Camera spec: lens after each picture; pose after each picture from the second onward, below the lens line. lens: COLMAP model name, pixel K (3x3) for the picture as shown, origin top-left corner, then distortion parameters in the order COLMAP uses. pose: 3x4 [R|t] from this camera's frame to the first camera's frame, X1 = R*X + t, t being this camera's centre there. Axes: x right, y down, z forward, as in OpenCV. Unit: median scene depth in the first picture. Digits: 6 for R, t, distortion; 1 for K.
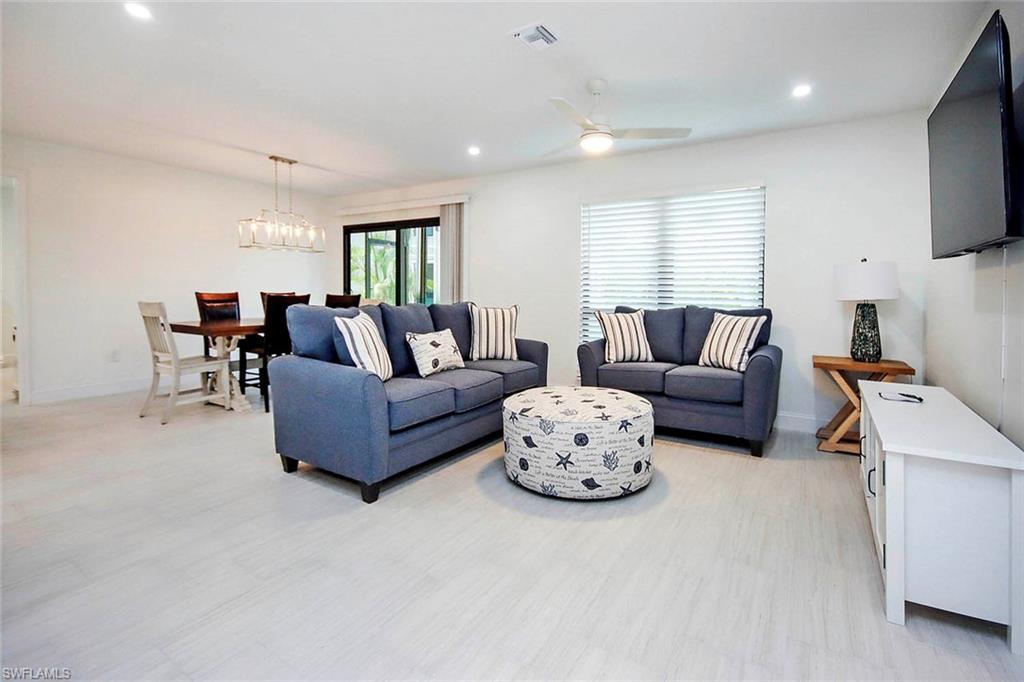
lens RADIAL K [[452.6, 0, 511.4], [0, 452.6, 315.4], [0, 0, 1]] dist [-0.002431, -0.000165]
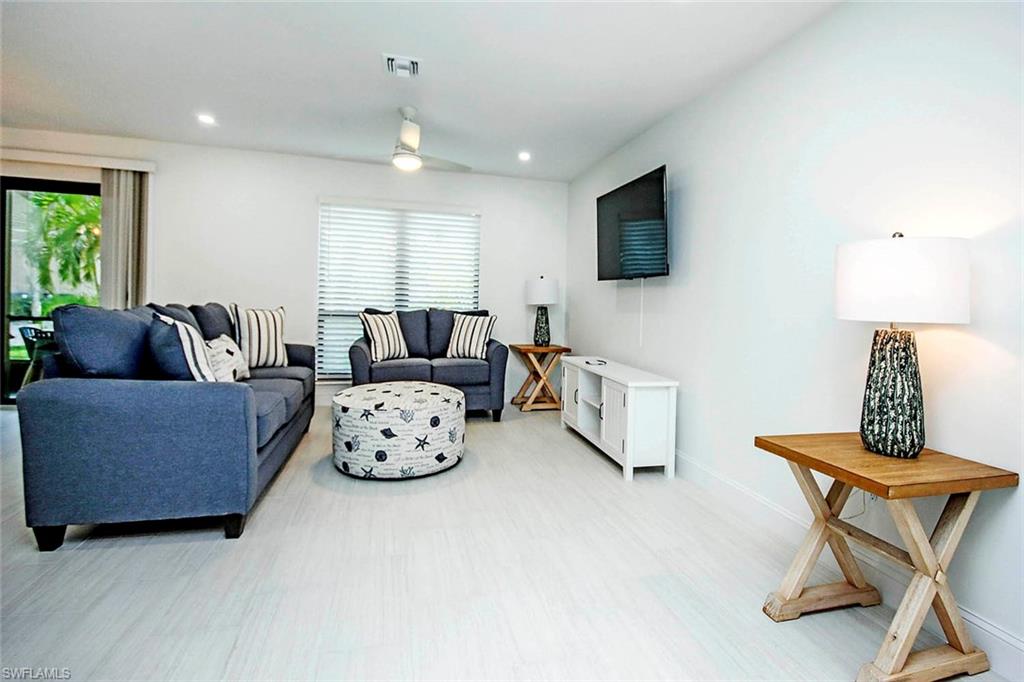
lens RADIAL K [[476.0, 0, 514.7], [0, 476.0, 310.1], [0, 0, 1]] dist [0.000706, 0.000102]
pose [[0.691414, 0.000171, 0.722459, -0.389012], [0.011414, 0.999873, -0.011160, 0.000611], [-0.722369, 0.015963, 0.691324, -0.006668]]
